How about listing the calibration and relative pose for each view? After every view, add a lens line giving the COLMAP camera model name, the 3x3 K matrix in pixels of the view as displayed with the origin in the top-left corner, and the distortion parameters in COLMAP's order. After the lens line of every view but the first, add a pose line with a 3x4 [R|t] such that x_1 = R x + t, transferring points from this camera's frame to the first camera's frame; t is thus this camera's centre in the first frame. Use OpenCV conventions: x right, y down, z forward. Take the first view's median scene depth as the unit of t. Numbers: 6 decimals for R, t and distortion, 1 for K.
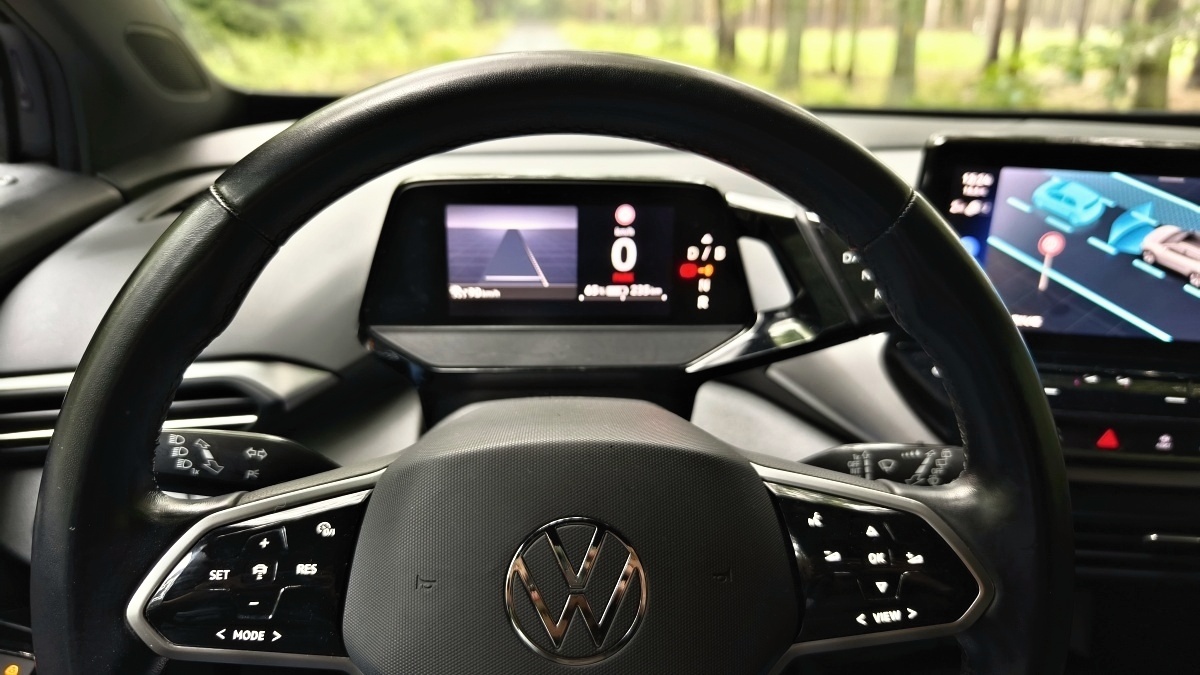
lens RADIAL K [[824.1, 0, 600.0], [0, 824.1, 337.5], [0, 0, 1]] dist [-0.020304, 0.000221]
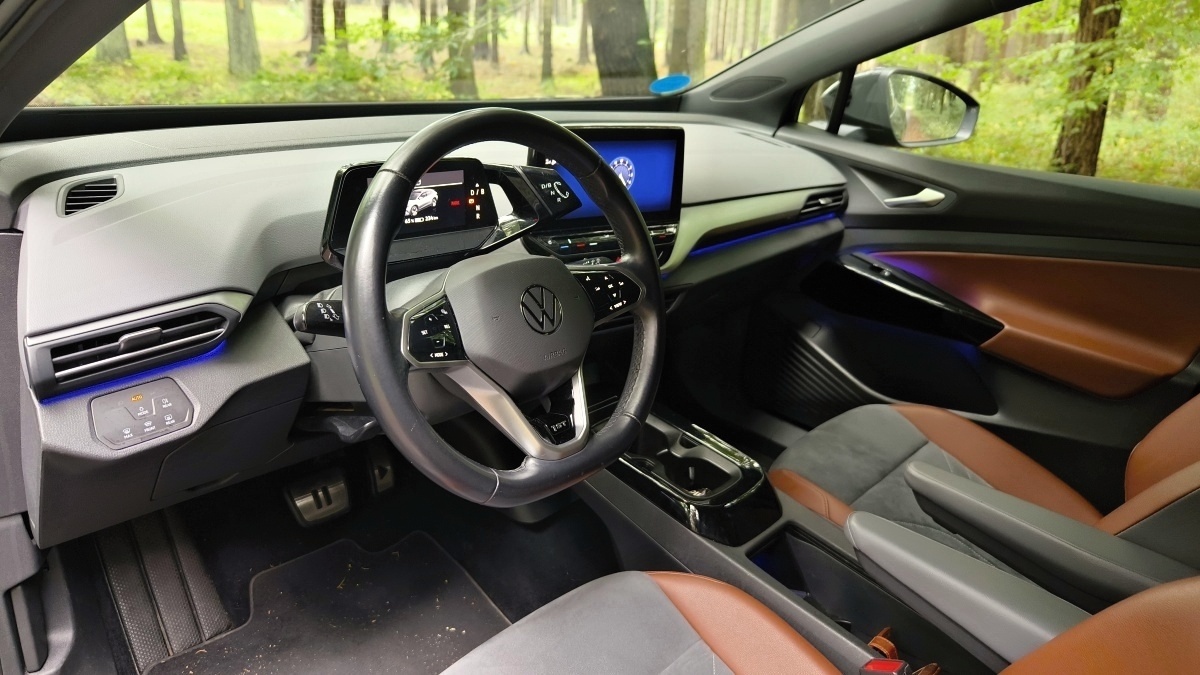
lens RADIAL K [[824.1, 0, 600.0], [0, 824.1, 337.5], [0, 0, 1]] dist [-0.020304, 0.000221]
pose [[0.722265, -0.206997, 0.659914, -1.097581], [0.184544, 0.977247, 0.104555, 0.096426], [-0.666541, 0.046267, 0.744031, -0.736591]]
